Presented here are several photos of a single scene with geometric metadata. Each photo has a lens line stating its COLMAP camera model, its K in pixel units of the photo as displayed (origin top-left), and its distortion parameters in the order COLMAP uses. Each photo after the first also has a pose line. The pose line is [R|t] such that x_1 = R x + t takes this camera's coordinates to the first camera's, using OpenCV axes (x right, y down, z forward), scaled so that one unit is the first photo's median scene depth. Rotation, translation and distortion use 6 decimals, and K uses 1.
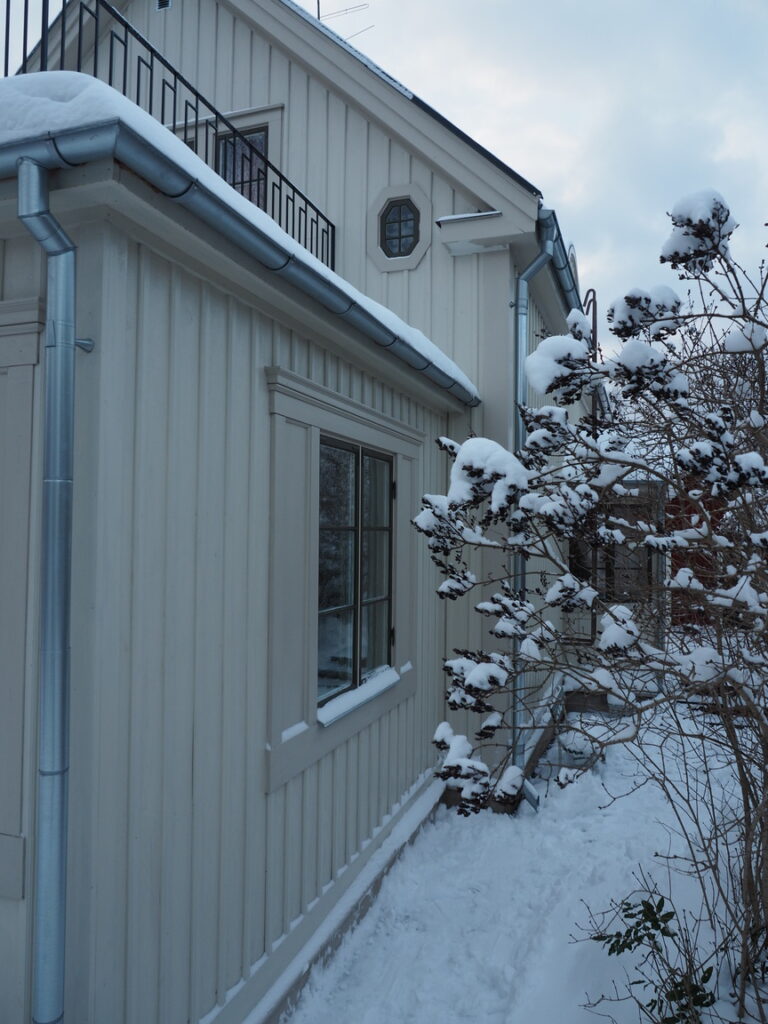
lens RADIAL K [[738.6, 0, 384.0], [0, 738.6, 512.0], [0, 0, 1]] dist [-0.011561, -0.002151]
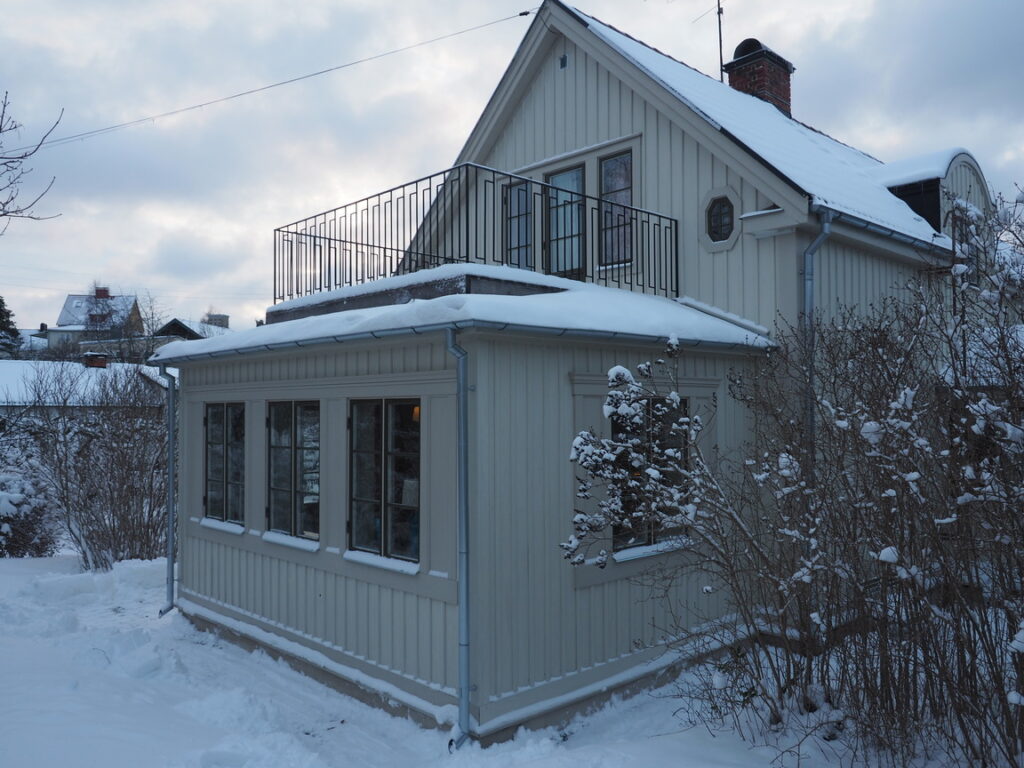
lens RADIAL K [[812.8, 0, 512.0], [0, 812.8, 384.0], [0, 0, 1]] dist [-0.002082, -0.002716]
pose [[0.891467, -0.033793, -0.451824, 0.358314], [0.027628, 0.999413, -0.020238, -0.066225], [0.452243, 0.005559, 0.891877, -0.523368]]
